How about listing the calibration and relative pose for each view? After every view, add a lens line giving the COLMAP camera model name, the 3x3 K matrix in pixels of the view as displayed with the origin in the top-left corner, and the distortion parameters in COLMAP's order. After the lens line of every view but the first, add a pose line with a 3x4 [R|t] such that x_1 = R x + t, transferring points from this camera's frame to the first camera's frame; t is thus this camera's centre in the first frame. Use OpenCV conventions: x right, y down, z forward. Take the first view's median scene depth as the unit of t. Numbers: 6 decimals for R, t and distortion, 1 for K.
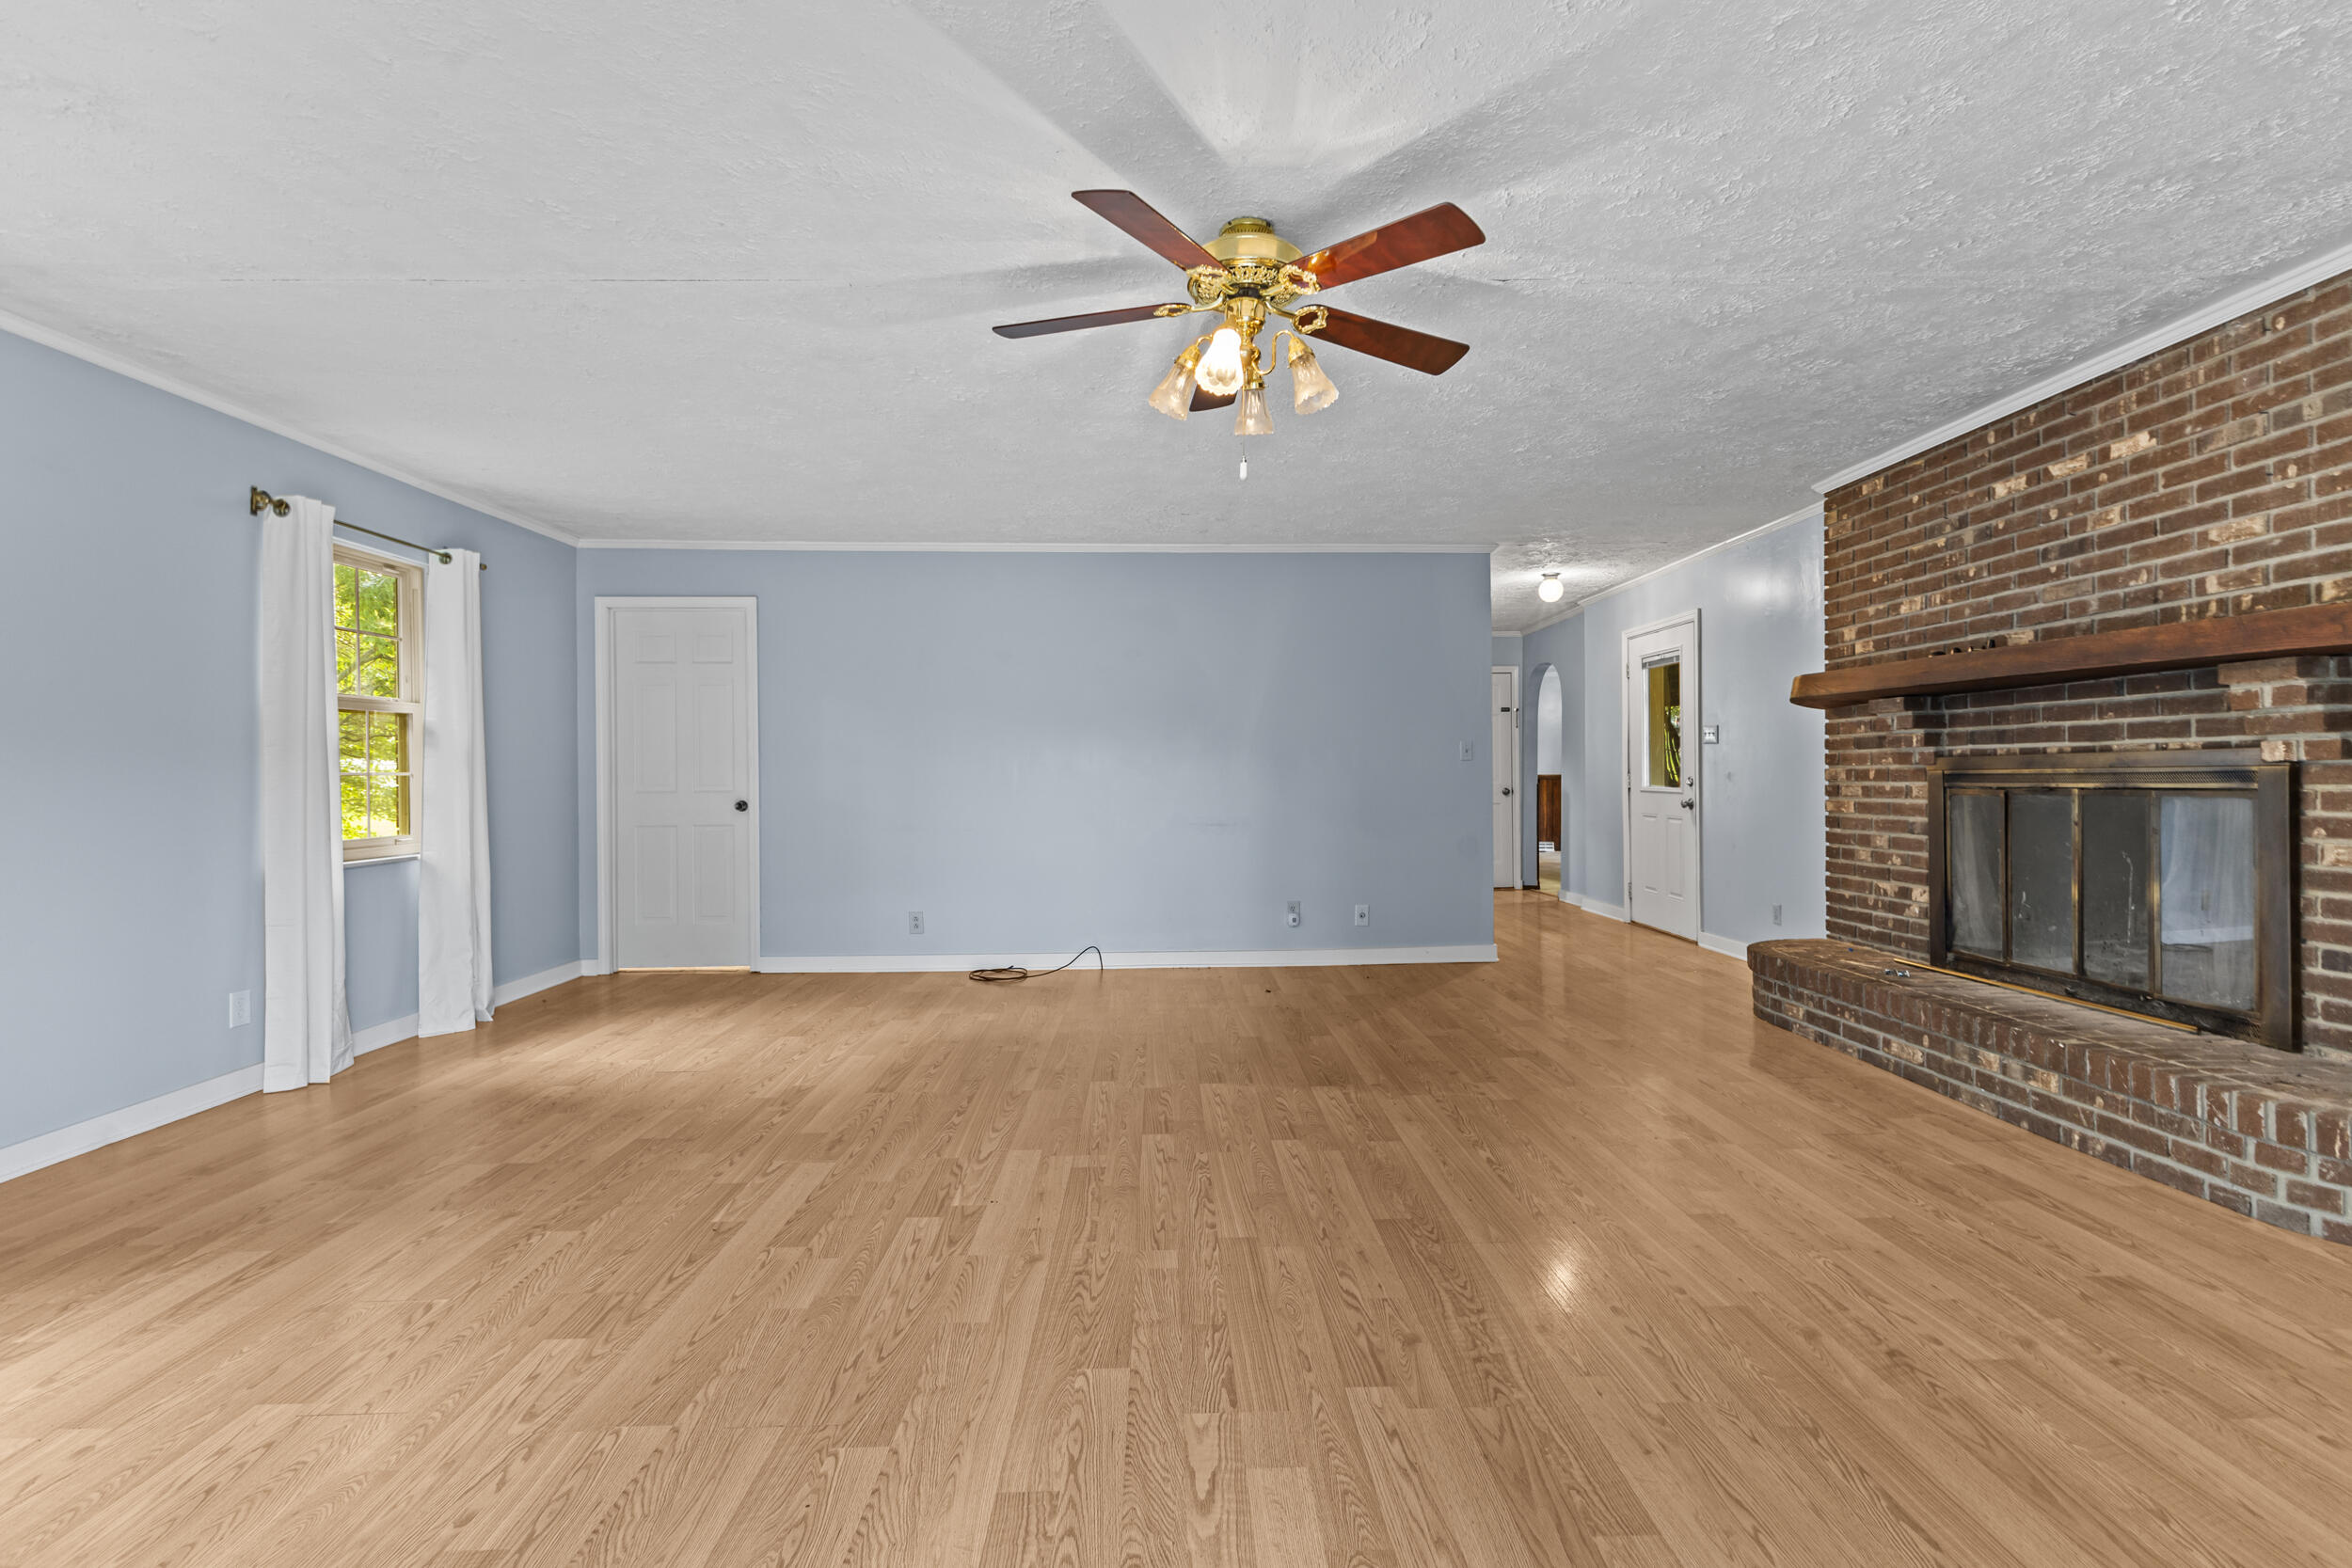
lens RADIAL K [[1036.7, 0, 1178.4], [0, 1036.7, 782.0], [0, 0, 1]] dist [0.003225, 0.000856]
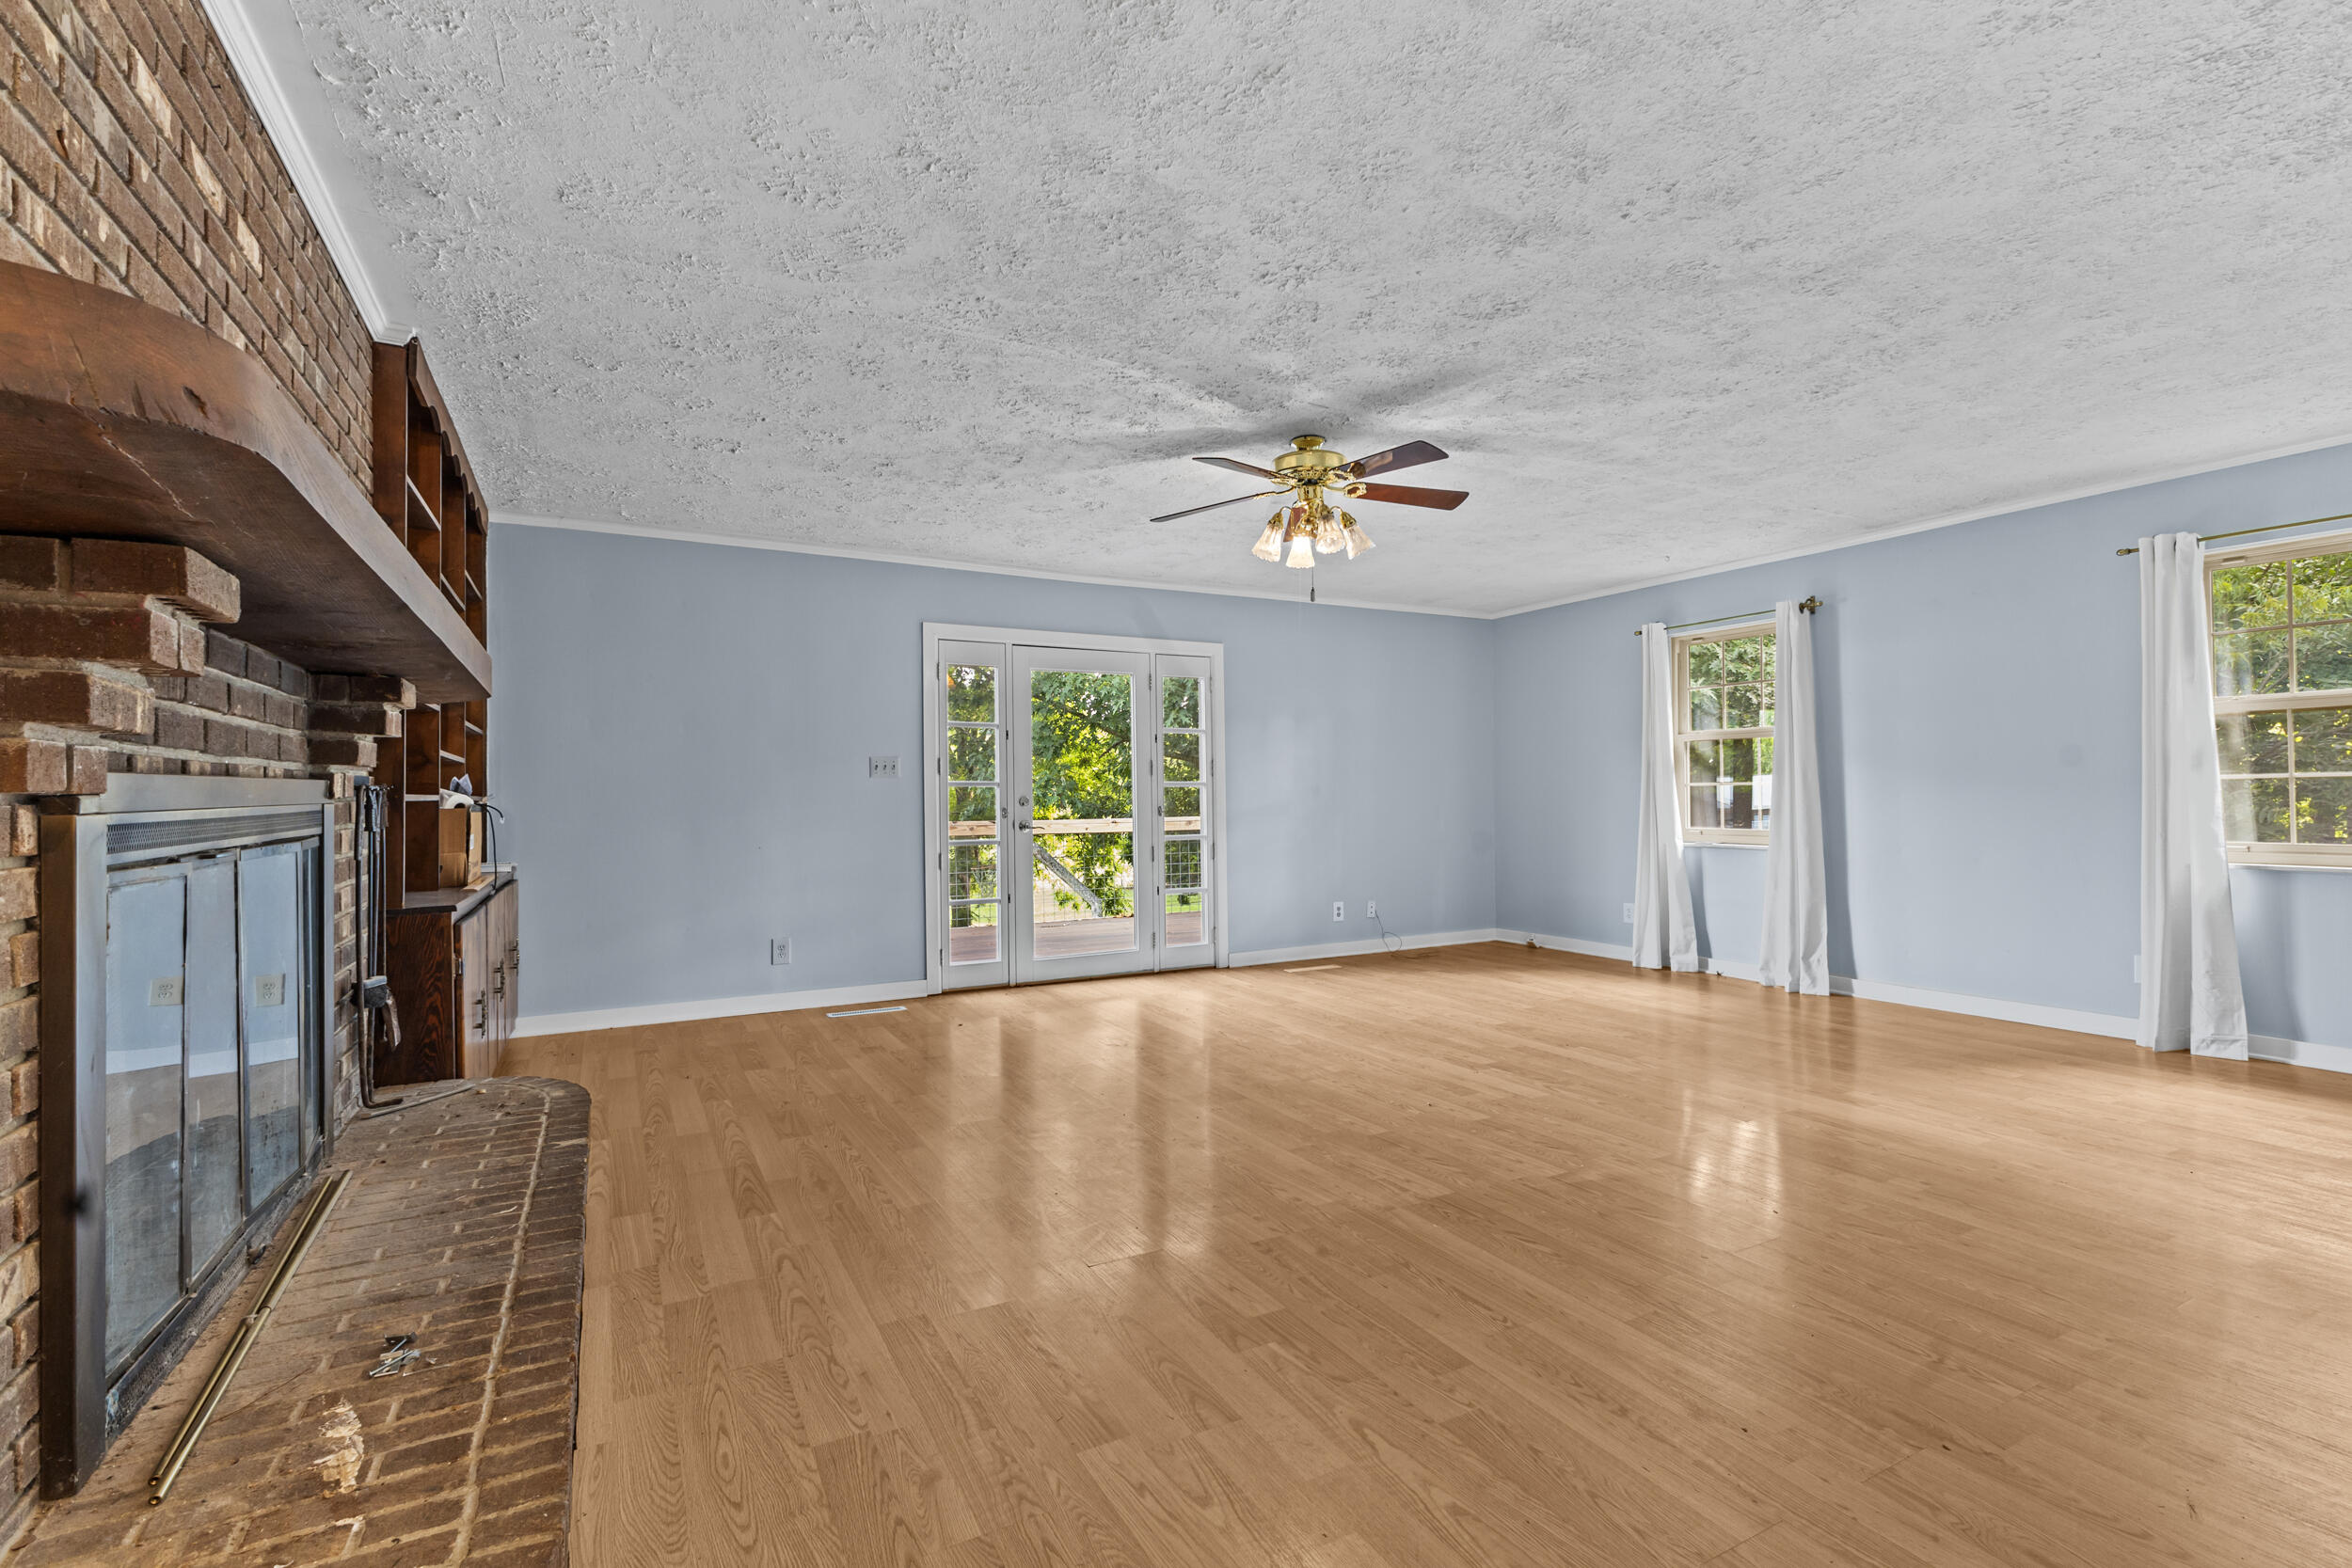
lens RADIAL K [[1036.7, 0, 1178.0], [0, 1036.7, 785.6], [0, 0, 1]] dist [0.003225, 0.000856]
pose [[-0.888951, 0.014634, -0.457769, 0.812707], [0.014976, 0.999884, 0.002882, -0.023032], [0.457758, -0.004294, -0.889067, 1.948425]]
